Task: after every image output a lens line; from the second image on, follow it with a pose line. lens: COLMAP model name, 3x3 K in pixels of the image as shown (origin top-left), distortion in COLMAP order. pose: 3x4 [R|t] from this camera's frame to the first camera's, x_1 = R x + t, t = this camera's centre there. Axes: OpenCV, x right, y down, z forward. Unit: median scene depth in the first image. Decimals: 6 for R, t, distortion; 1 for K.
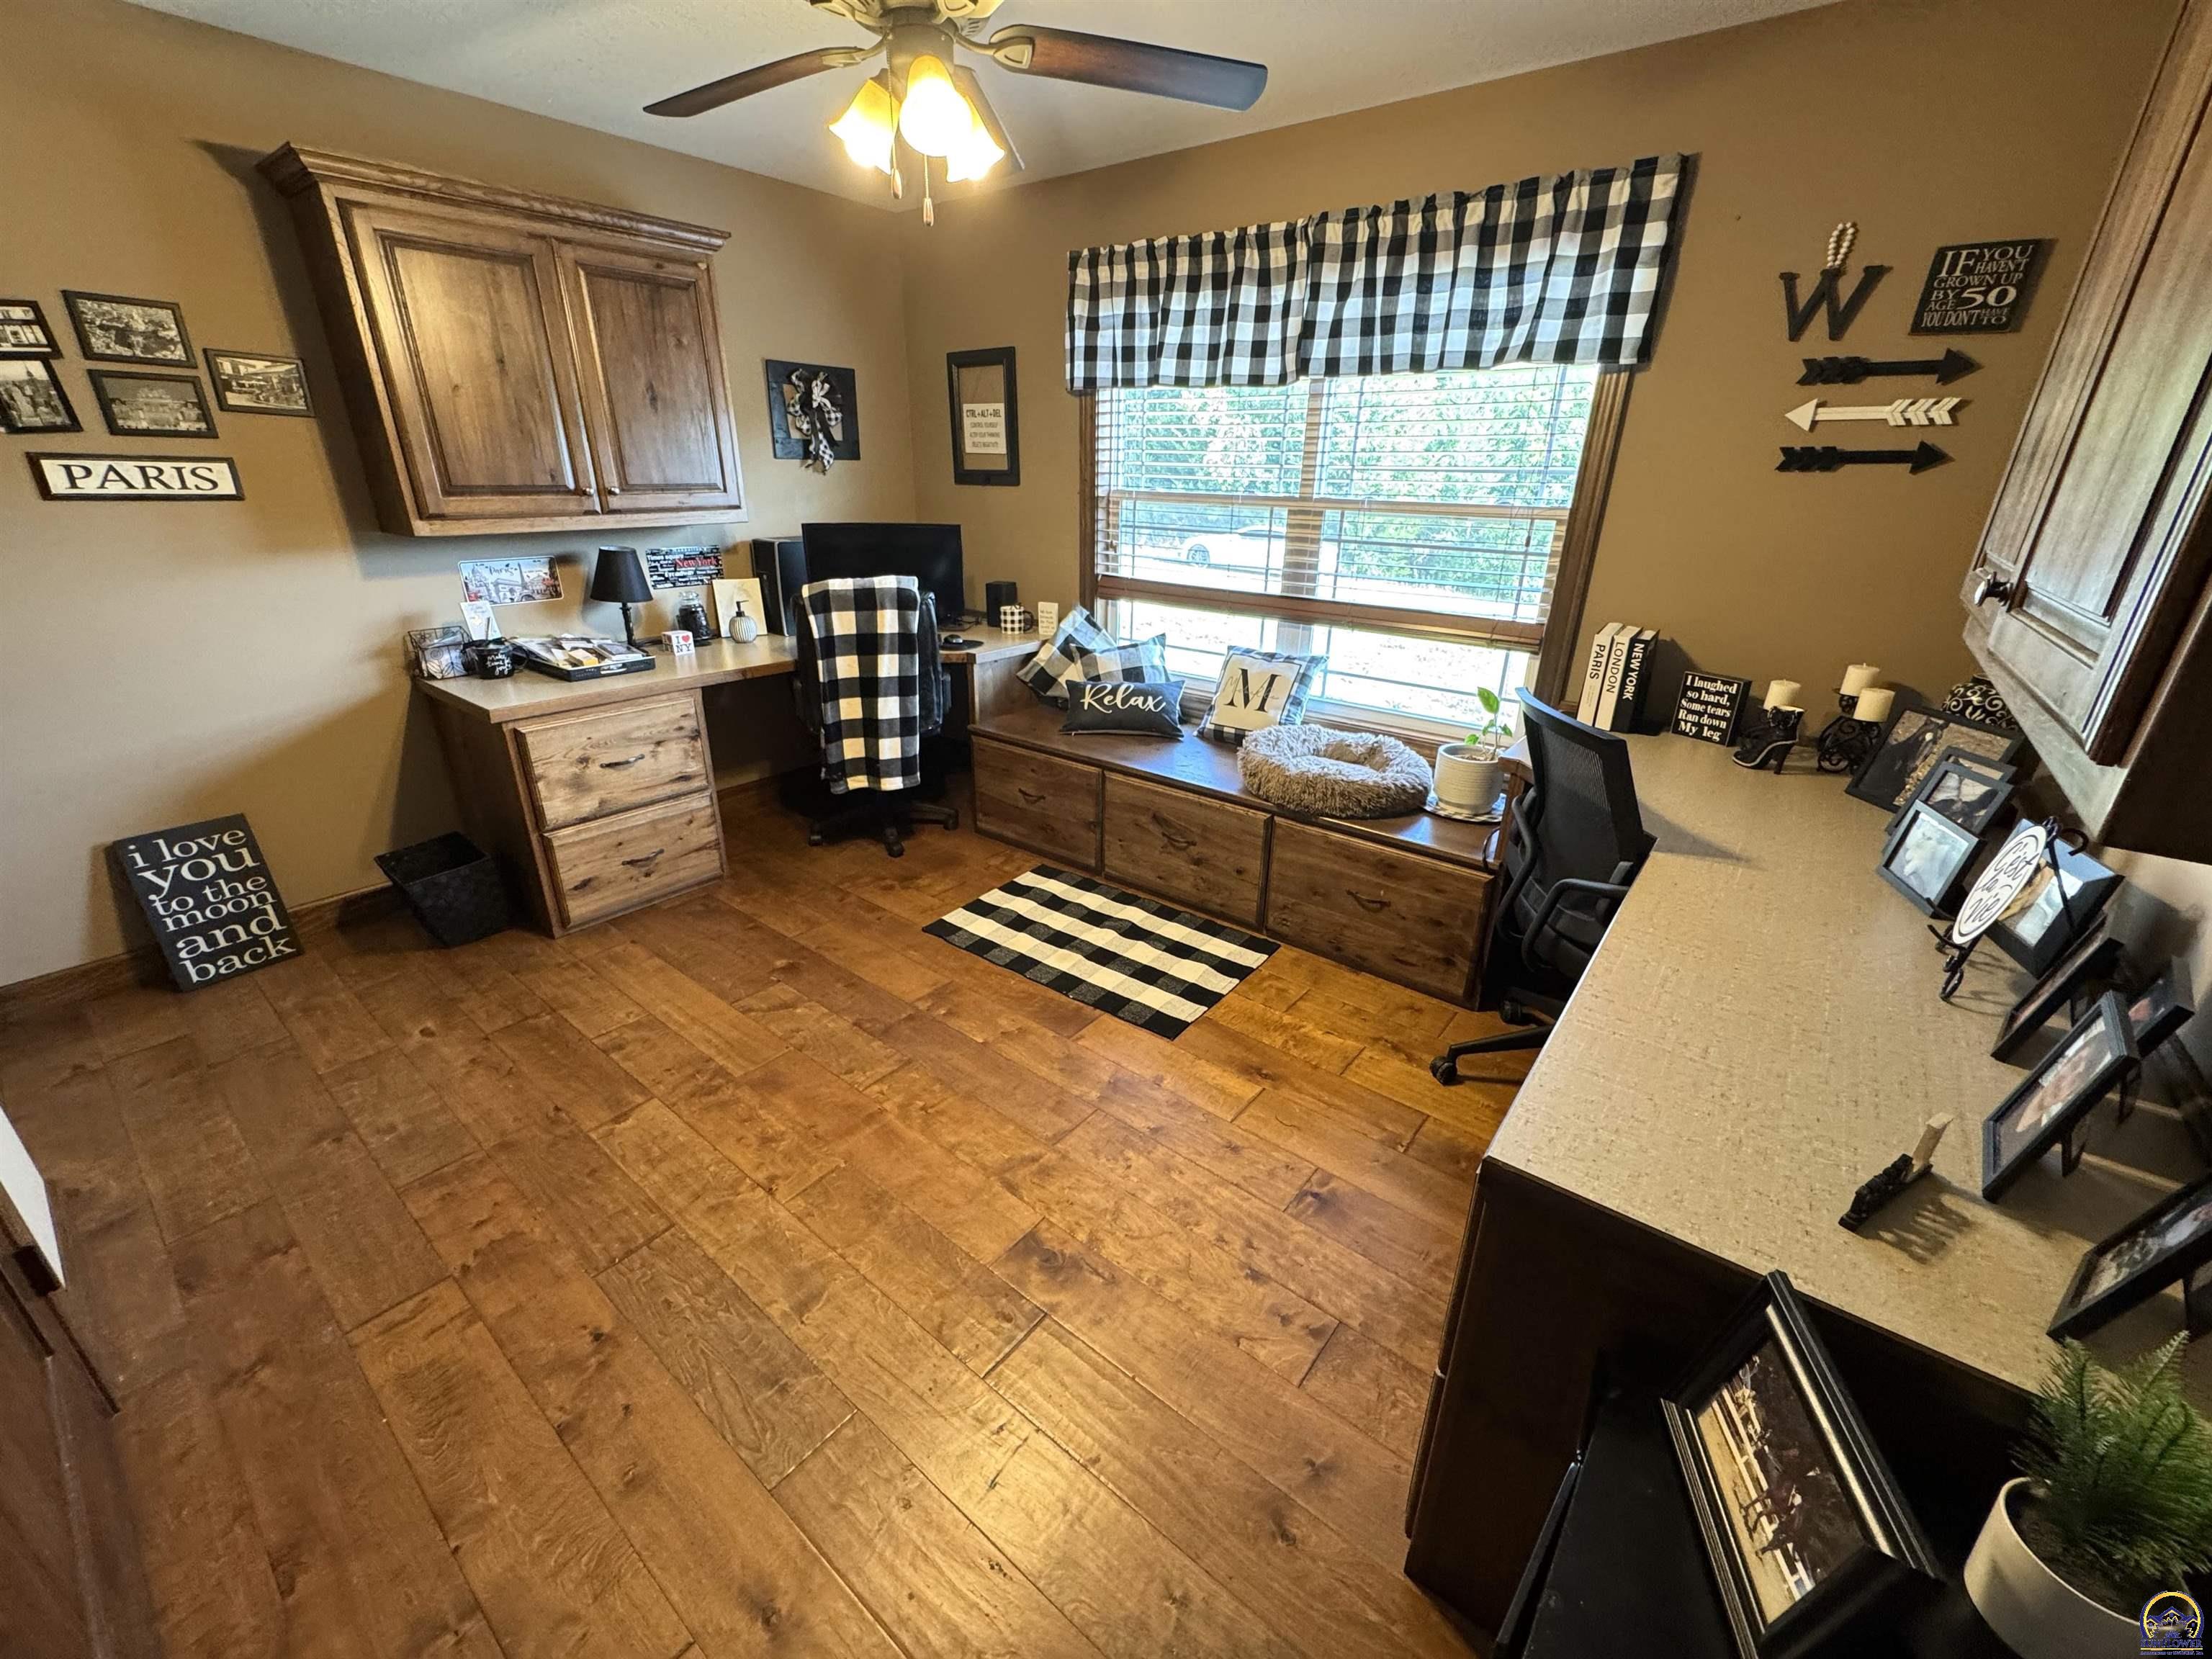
lens RADIAL K [[886.0, 0, 1110.8], [0, 886.0, 828.6], [0, 0, 1]] dist [-0.002751, 0.000408]
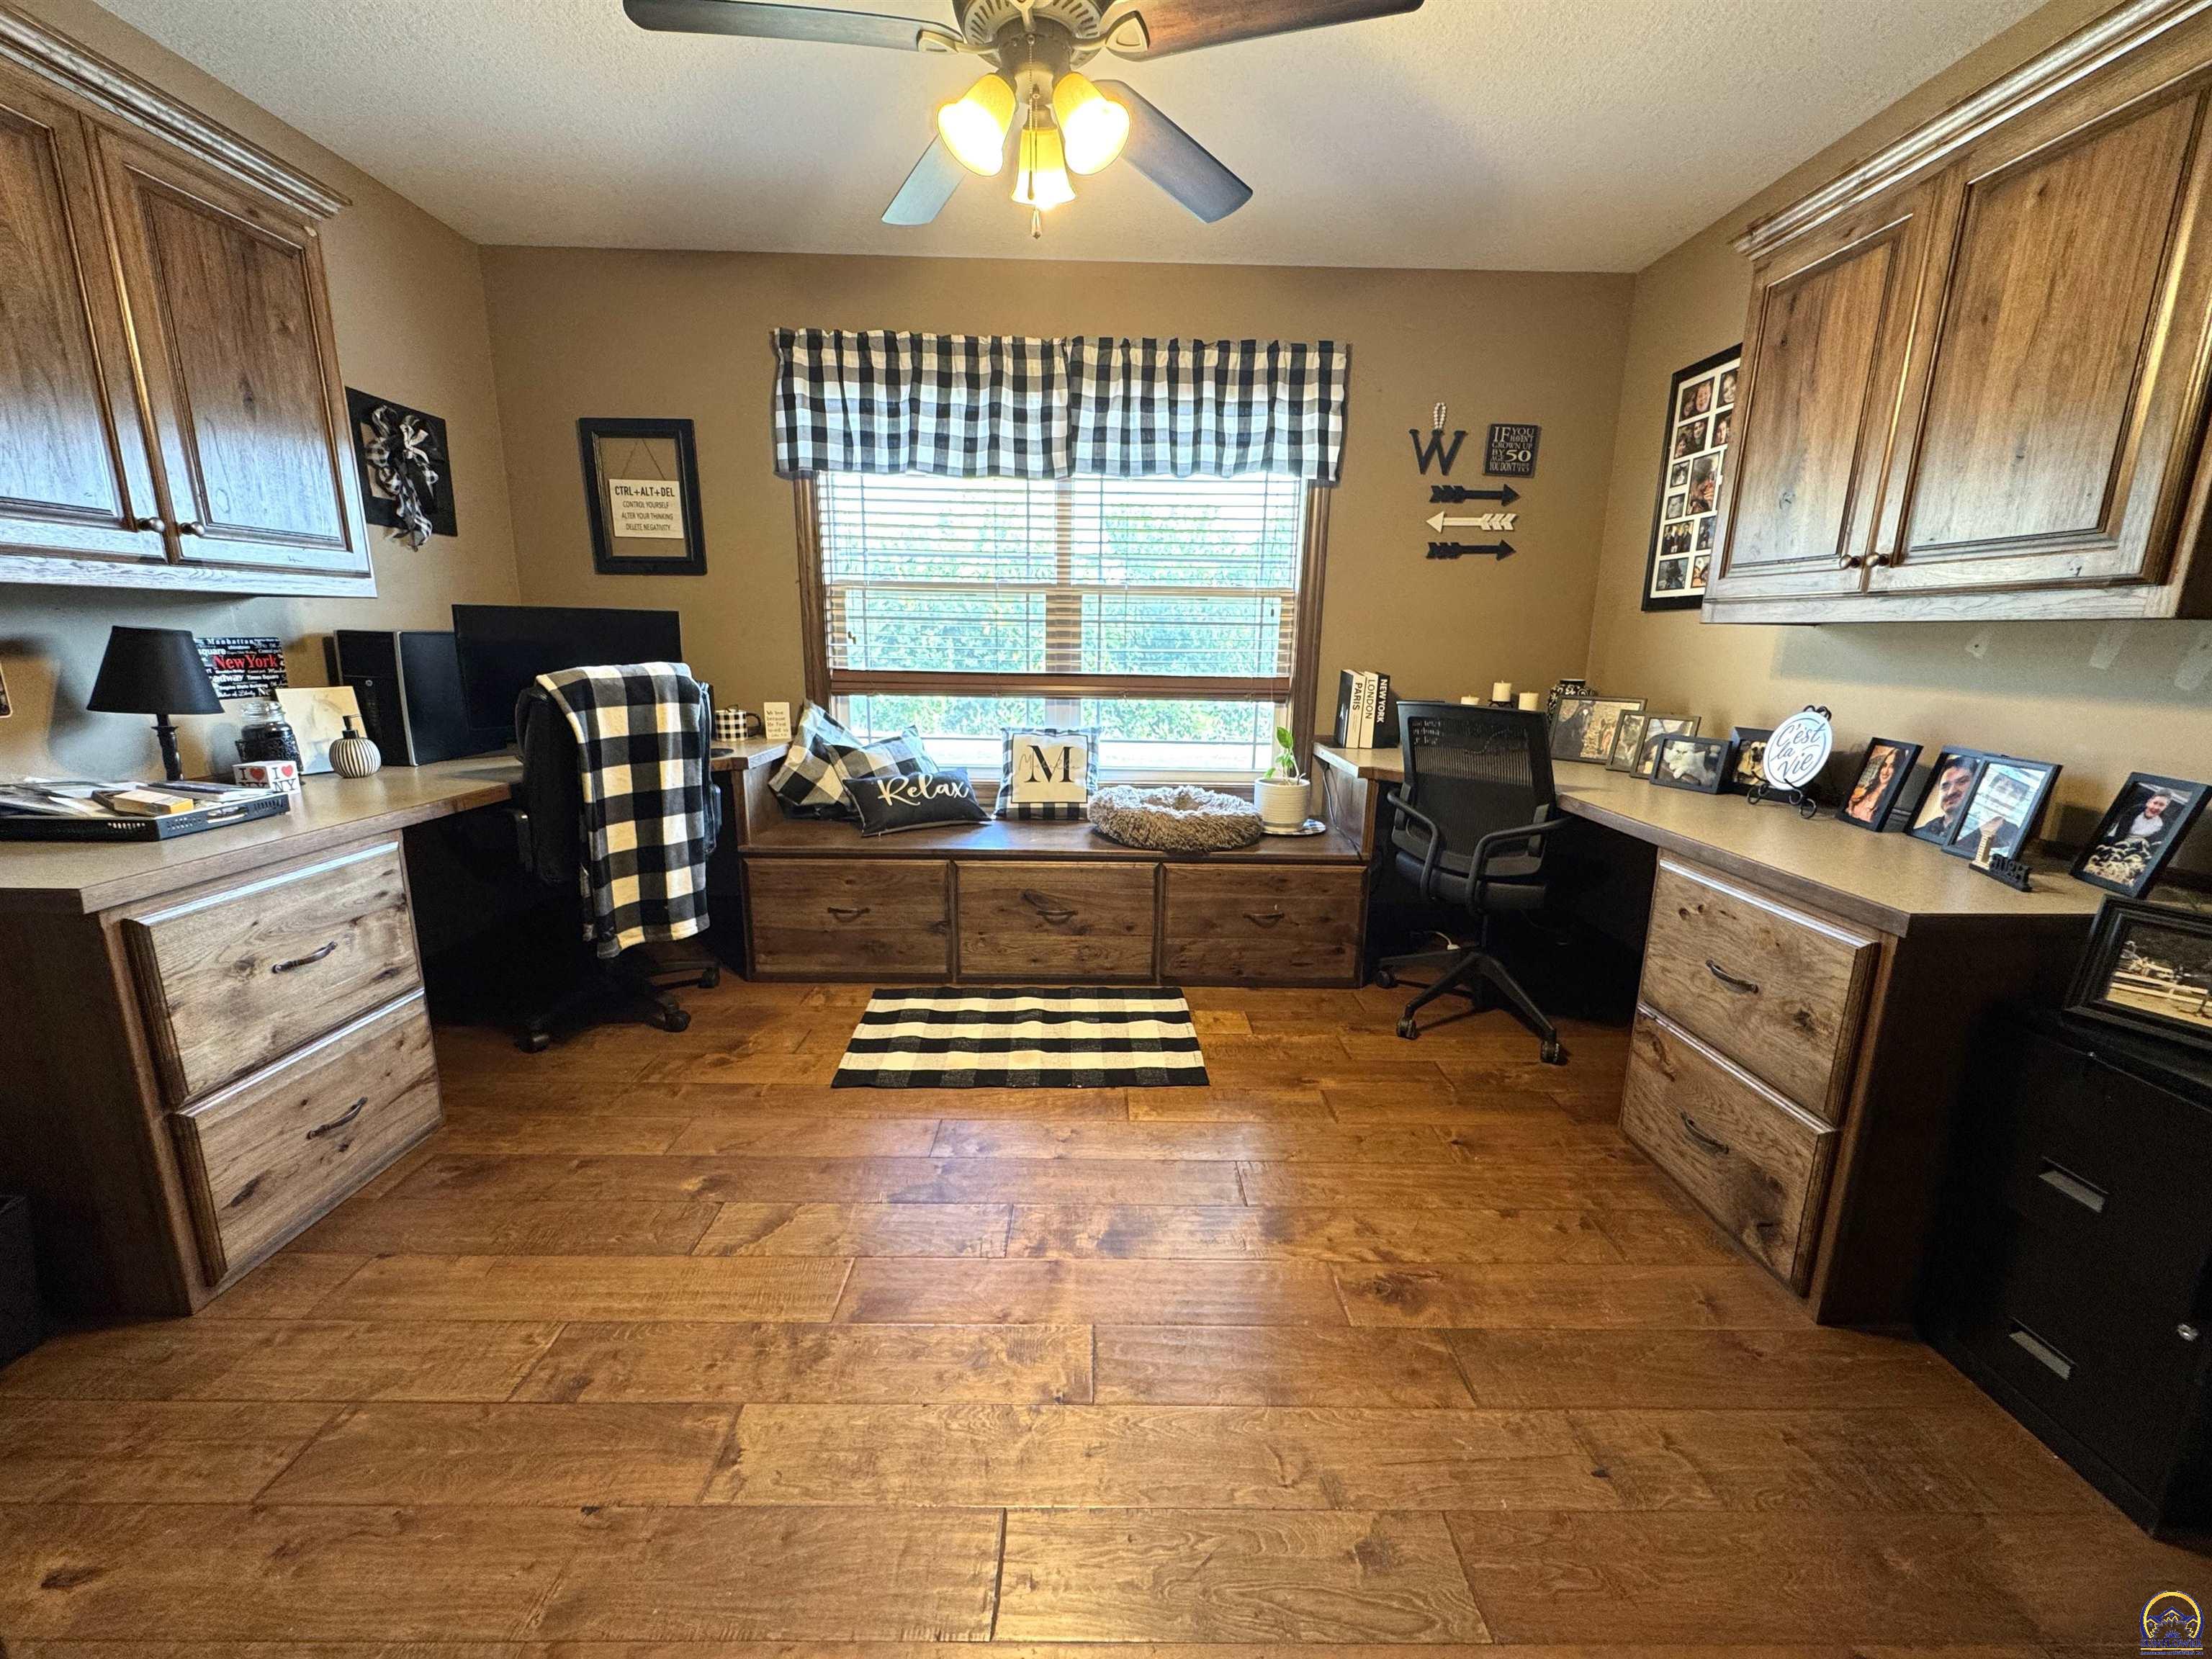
lens RADIAL K [[886.0, 0, 1111.3], [0, 886.0, 827.0], [0, 0, 1]] dist [-0.002751, 0.000408]
pose [[0.776284, -0.137859, 0.615124, -0.459120], [0.236484, 0.968216, -0.081448, 0.014236], [-0.584345, 0.208694, 0.784212, 0.193138]]
